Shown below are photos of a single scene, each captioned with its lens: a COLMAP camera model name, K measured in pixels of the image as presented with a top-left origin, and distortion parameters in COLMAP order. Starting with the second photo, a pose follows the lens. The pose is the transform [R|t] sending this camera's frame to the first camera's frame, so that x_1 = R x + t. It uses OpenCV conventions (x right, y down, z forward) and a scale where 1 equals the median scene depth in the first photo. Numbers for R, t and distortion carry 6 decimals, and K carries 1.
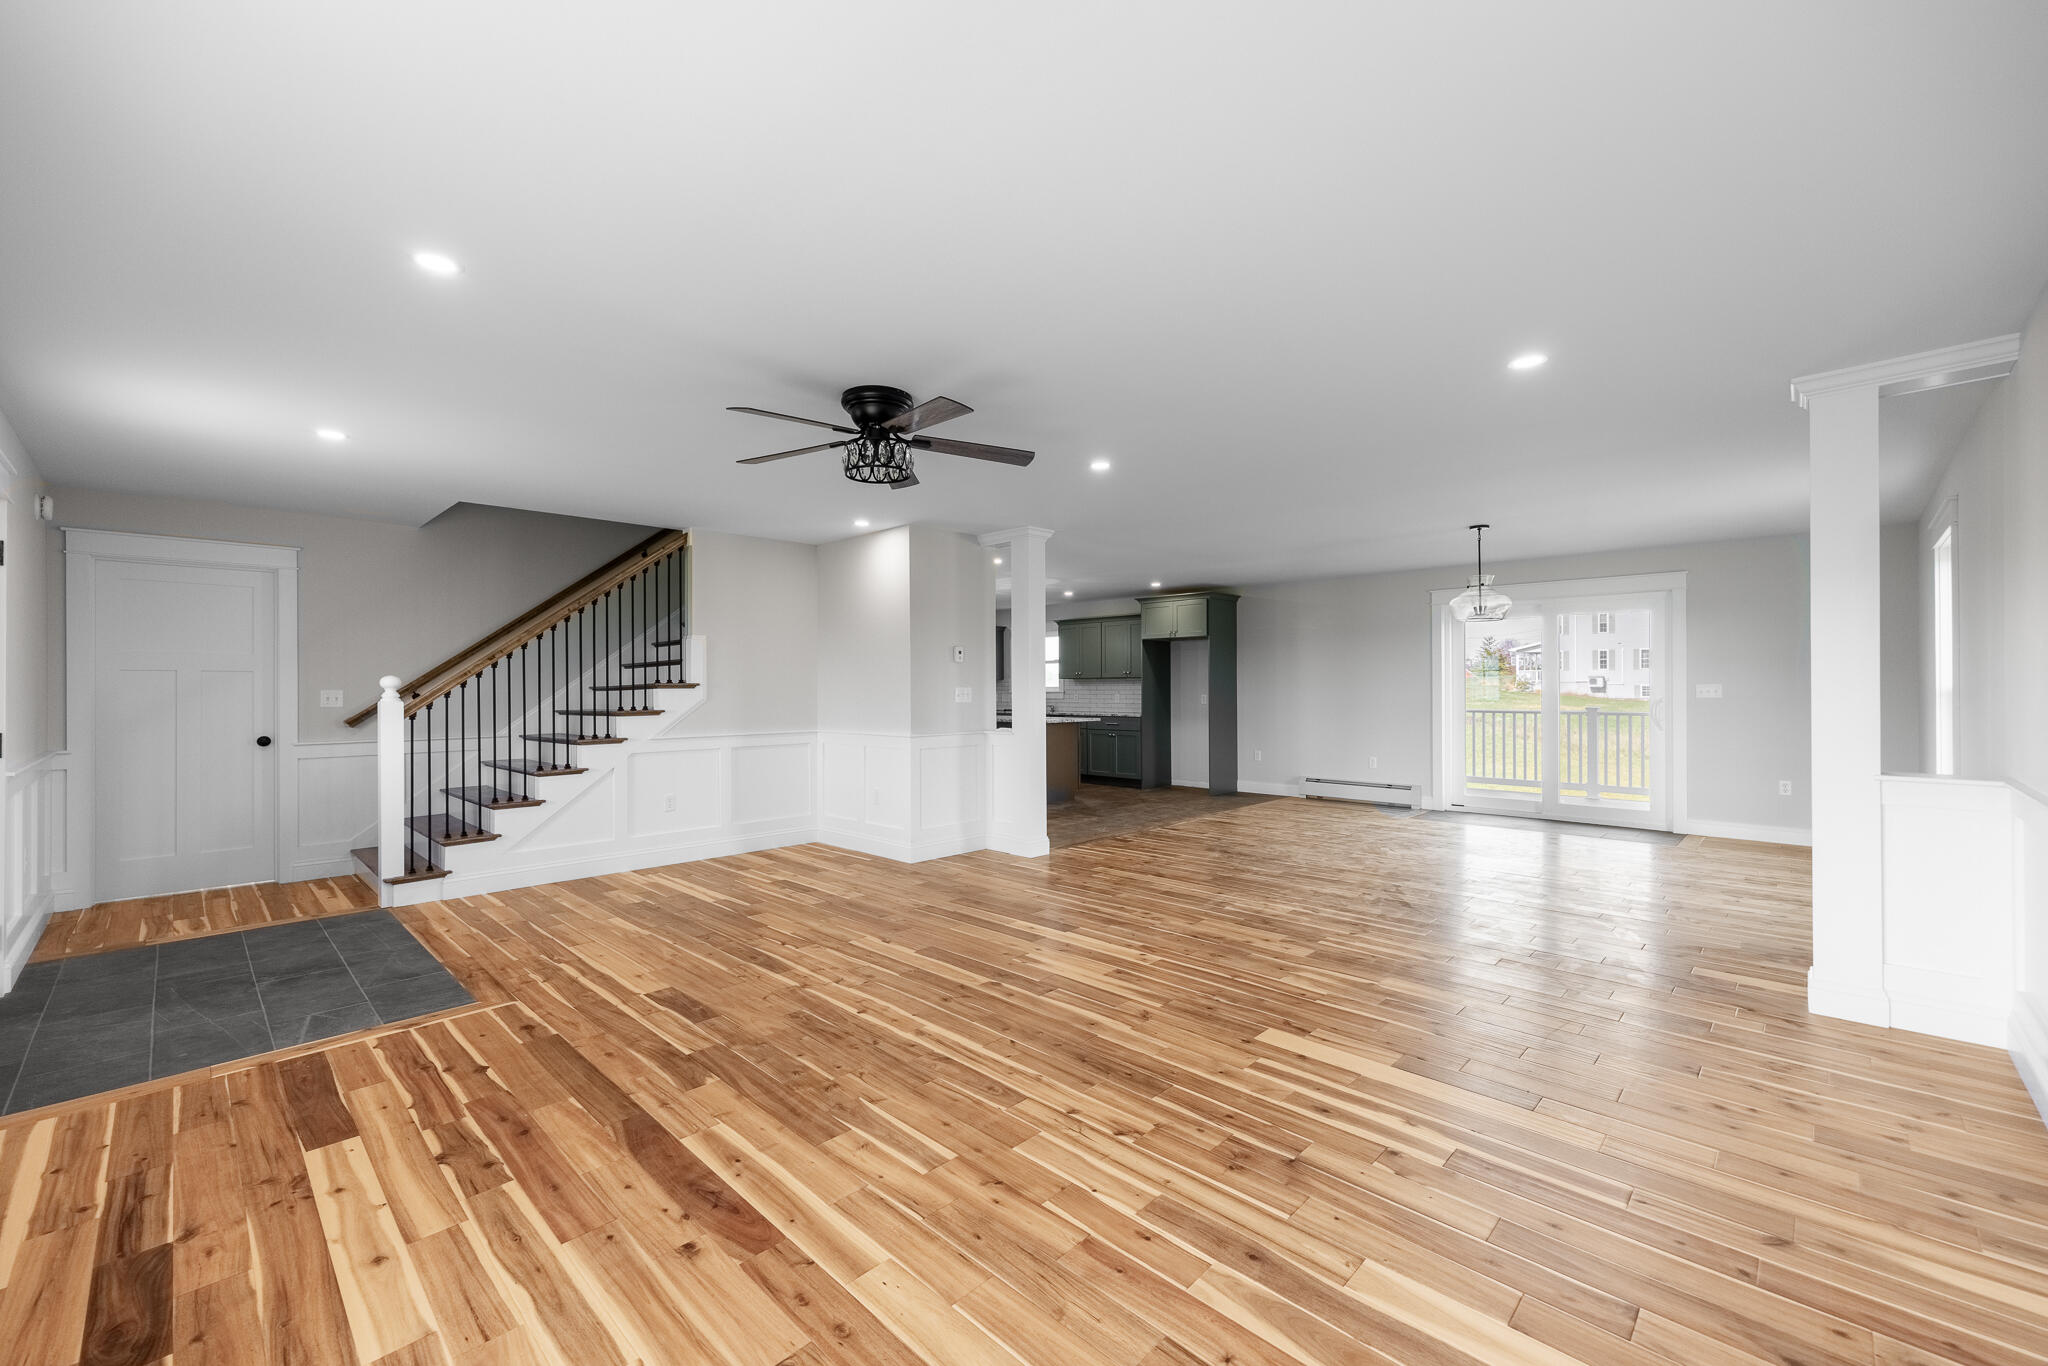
lens RADIAL K [[800.8, 0, 1026.1], [0, 800.8, 682.4], [0, 0, 1]] dist [0.002250, 0.000372]
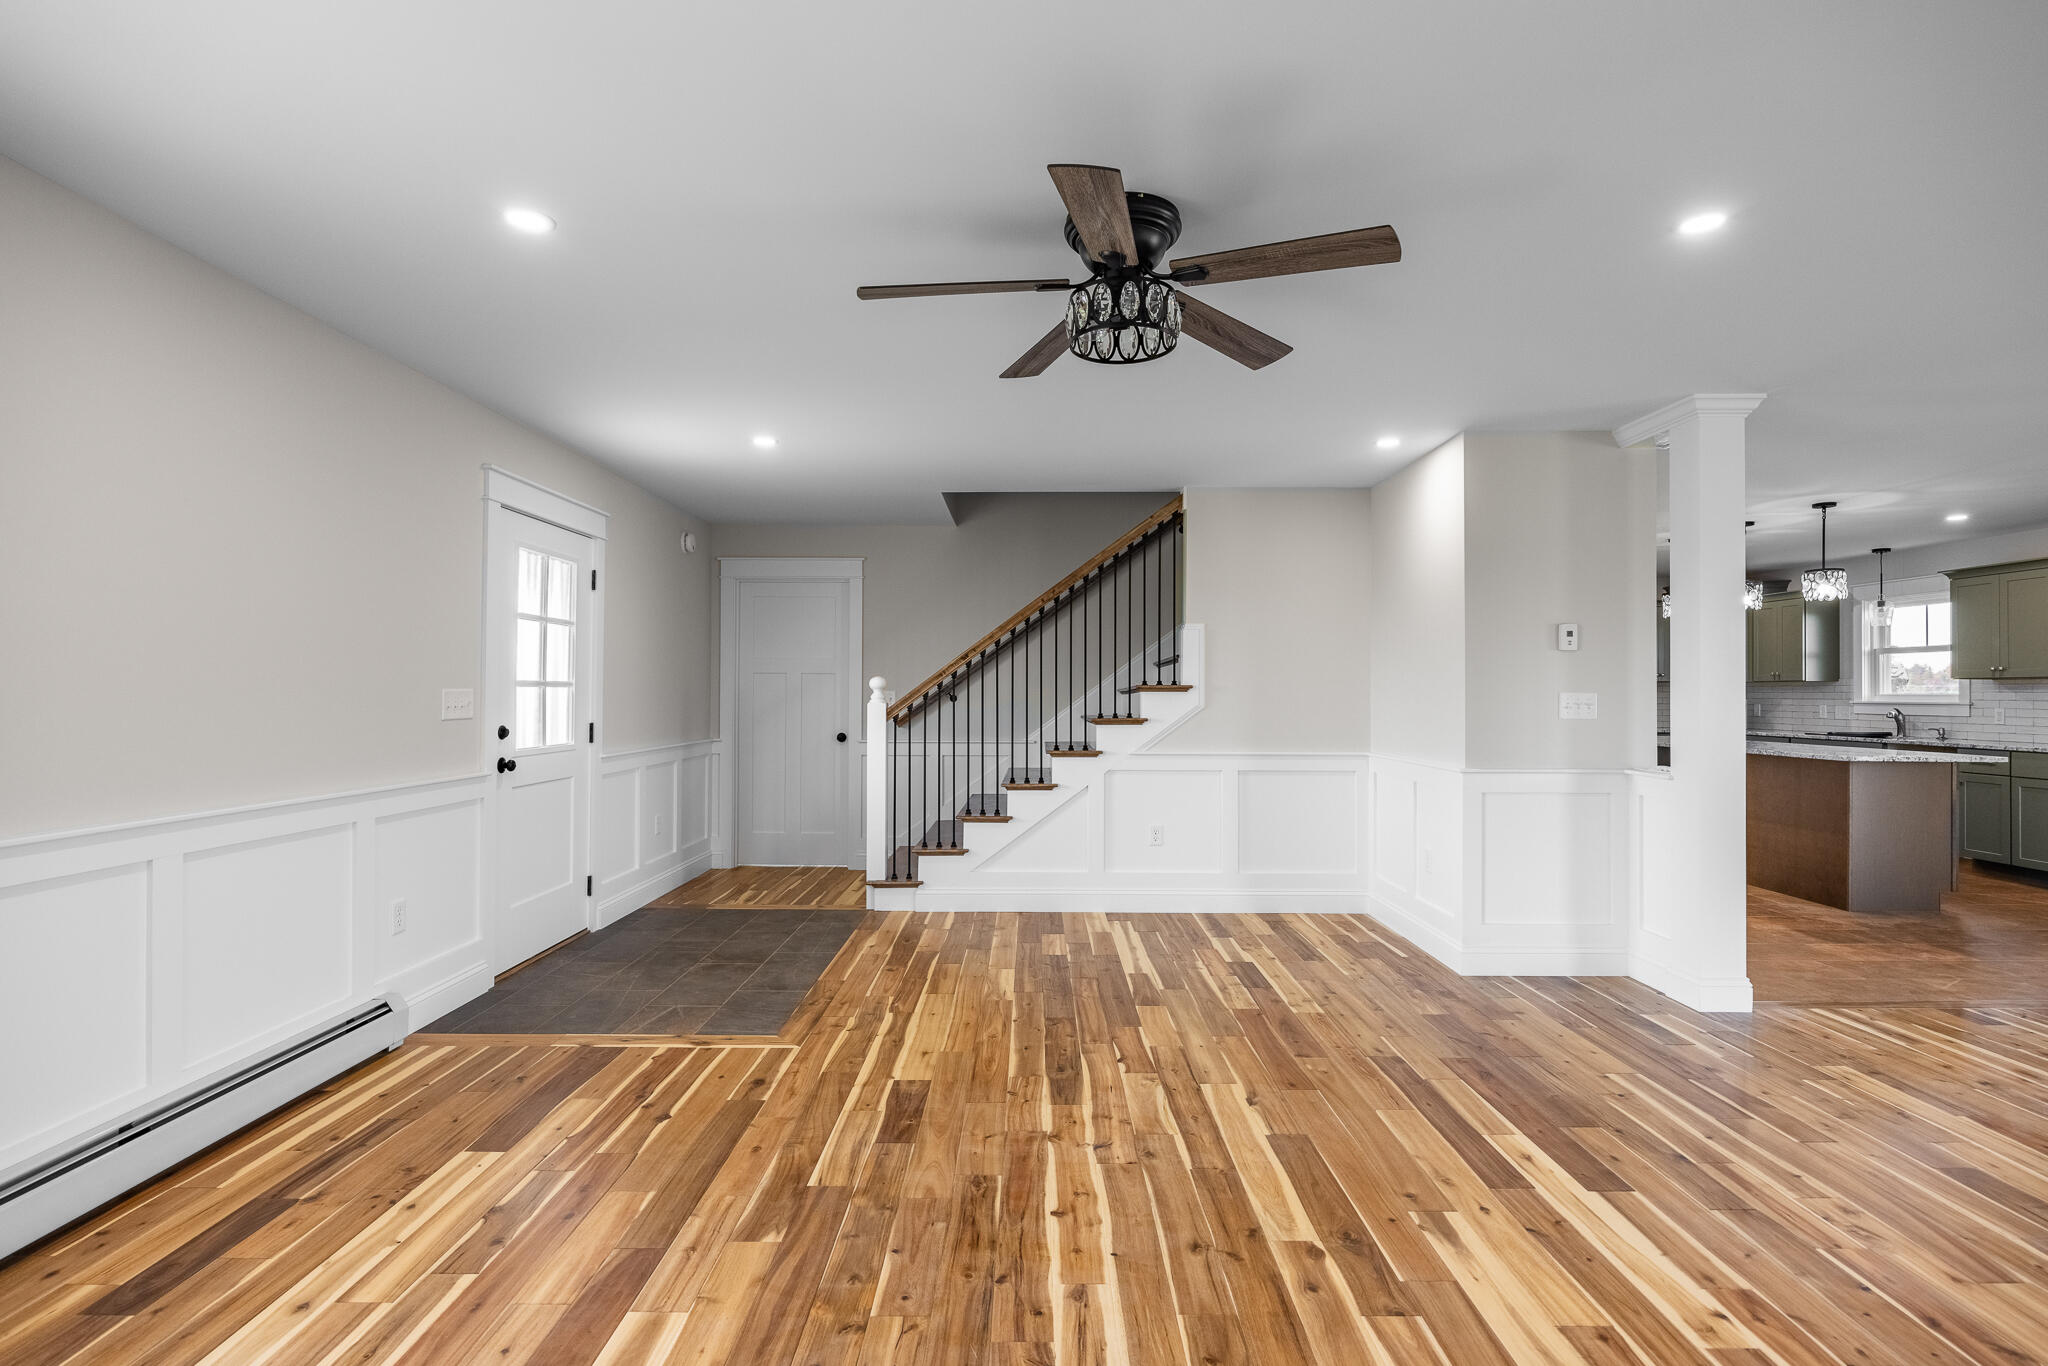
lens RADIAL K [[975.0, 0, 1031.4], [0, 975.0, 685.3], [0, 0, 1]] dist [-0.011566, 0.001401]
pose [[0.698954, 0.002702, -0.715161, 0.255662], [-0.002370, 0.999996, 0.001462, 0.000099], [0.715162, 0.000673, 0.698958, 0.367234]]
